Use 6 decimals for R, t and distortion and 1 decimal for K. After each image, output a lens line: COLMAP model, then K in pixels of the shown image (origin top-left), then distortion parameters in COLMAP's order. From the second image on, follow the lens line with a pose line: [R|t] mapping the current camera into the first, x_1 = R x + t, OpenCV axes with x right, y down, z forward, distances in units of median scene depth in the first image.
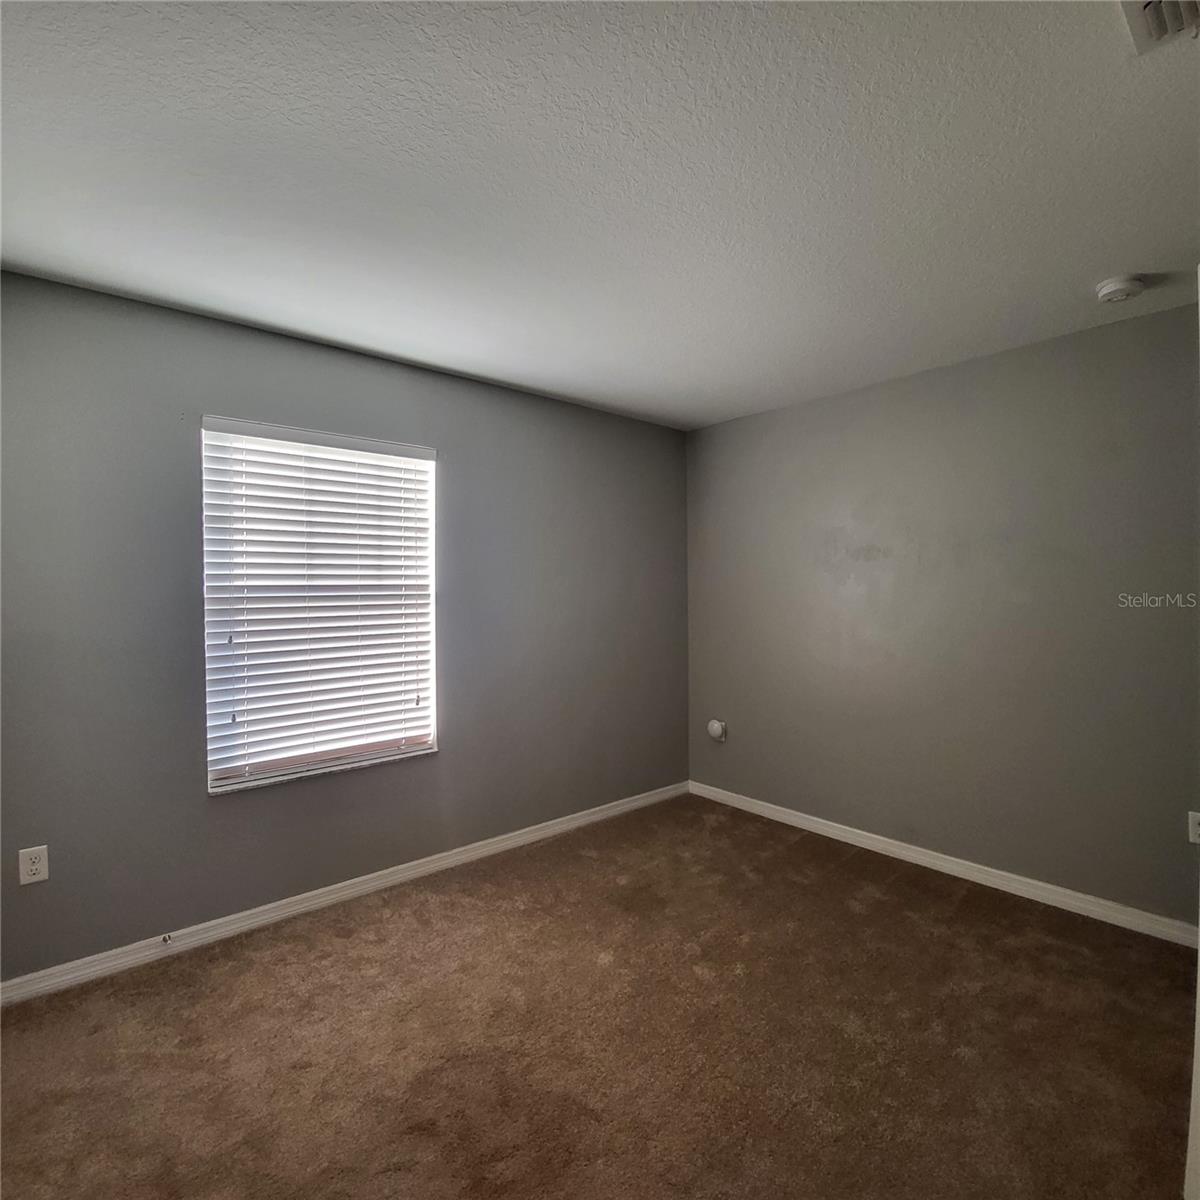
lens RADIAL K [[639.5, 0, 599.5], [0, 639.5, 596.8], [0, 0, 1]] dist [-0.005341, -0.003947]
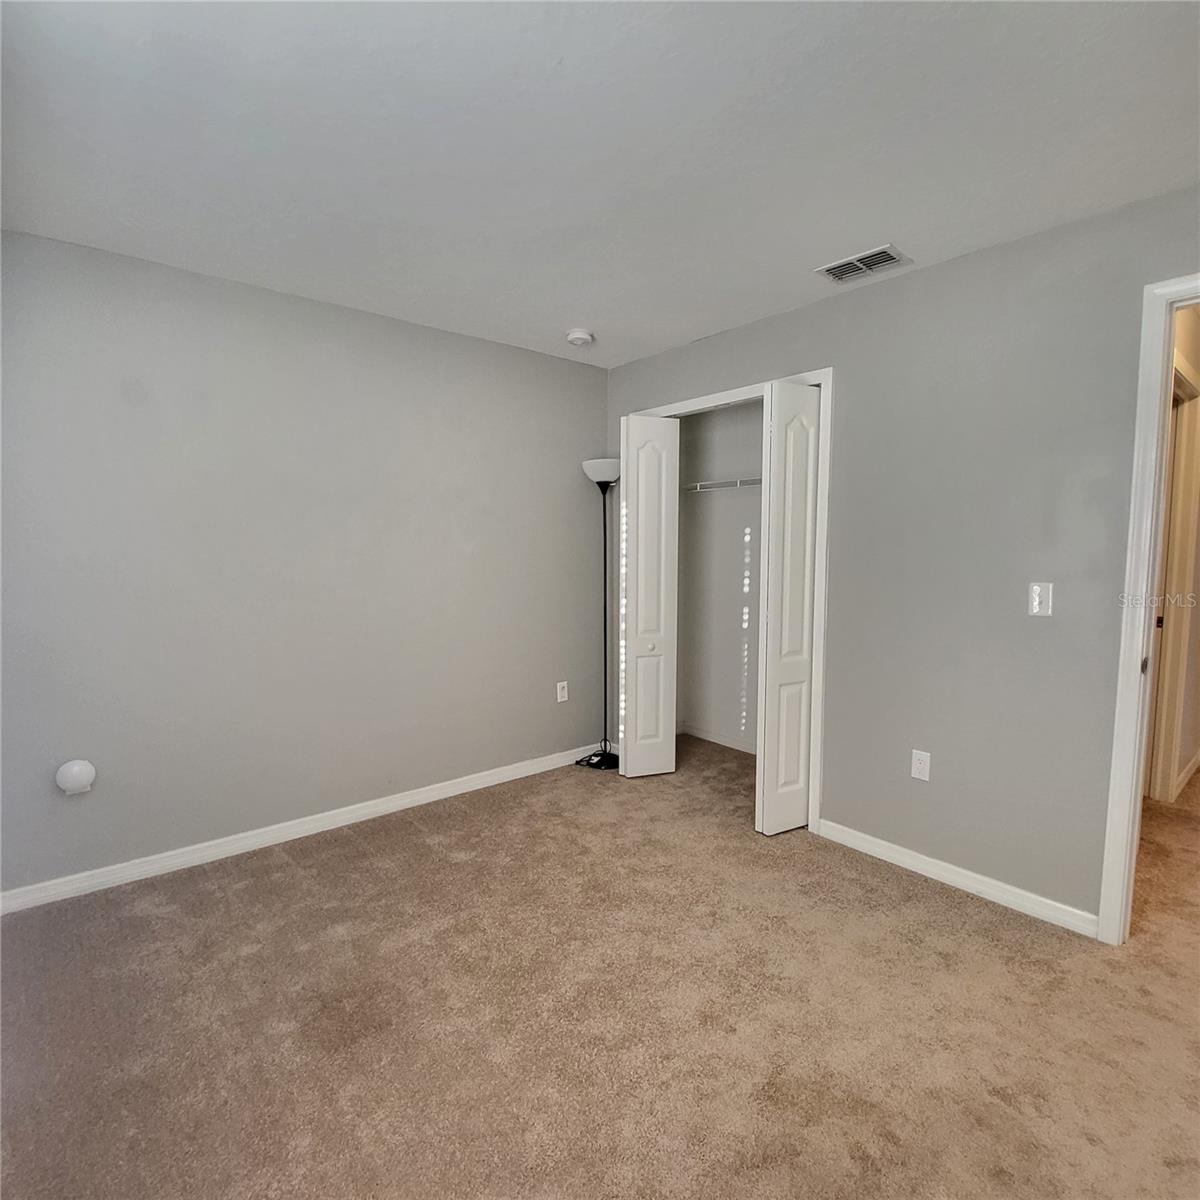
lens RADIAL K [[639.5, 0, 599.8], [0, 639.5, 599.8], [0, 0, 1]] dist [-0.005341, -0.003947]
pose [[0.015895, -0.081971, 0.996508, -0.437129], [0.008190, 0.996611, 0.081849, -0.000696], [-0.999840, 0.006860, 0.016512, 0.580142]]
